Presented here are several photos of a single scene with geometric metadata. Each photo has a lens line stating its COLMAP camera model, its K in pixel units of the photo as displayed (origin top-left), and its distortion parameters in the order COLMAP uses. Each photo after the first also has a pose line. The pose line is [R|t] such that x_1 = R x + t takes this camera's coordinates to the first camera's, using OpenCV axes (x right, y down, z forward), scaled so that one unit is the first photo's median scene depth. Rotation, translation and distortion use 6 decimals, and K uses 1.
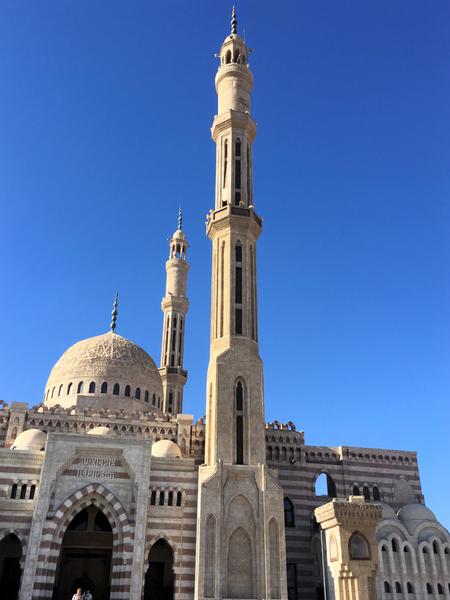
lens RADIAL K [[539.9, 0, 225.0], [0, 539.9, 300.0], [0, 0, 1]] dist [0.016270, -0.017841]
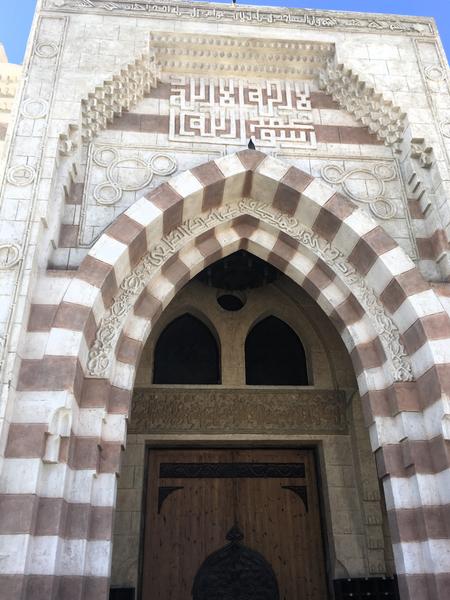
lens RADIAL K [[539.9, 0, 225.0], [0, 539.9, 300.0], [0, 0, 1]] dist [0.016270, -0.017841]
pose [[0.987181, -0.097727, -0.126185, -0.226879], [0.101041, 0.994679, 0.020124, 0.398670], [0.123547, -0.032616, 0.991803, 0.765564]]
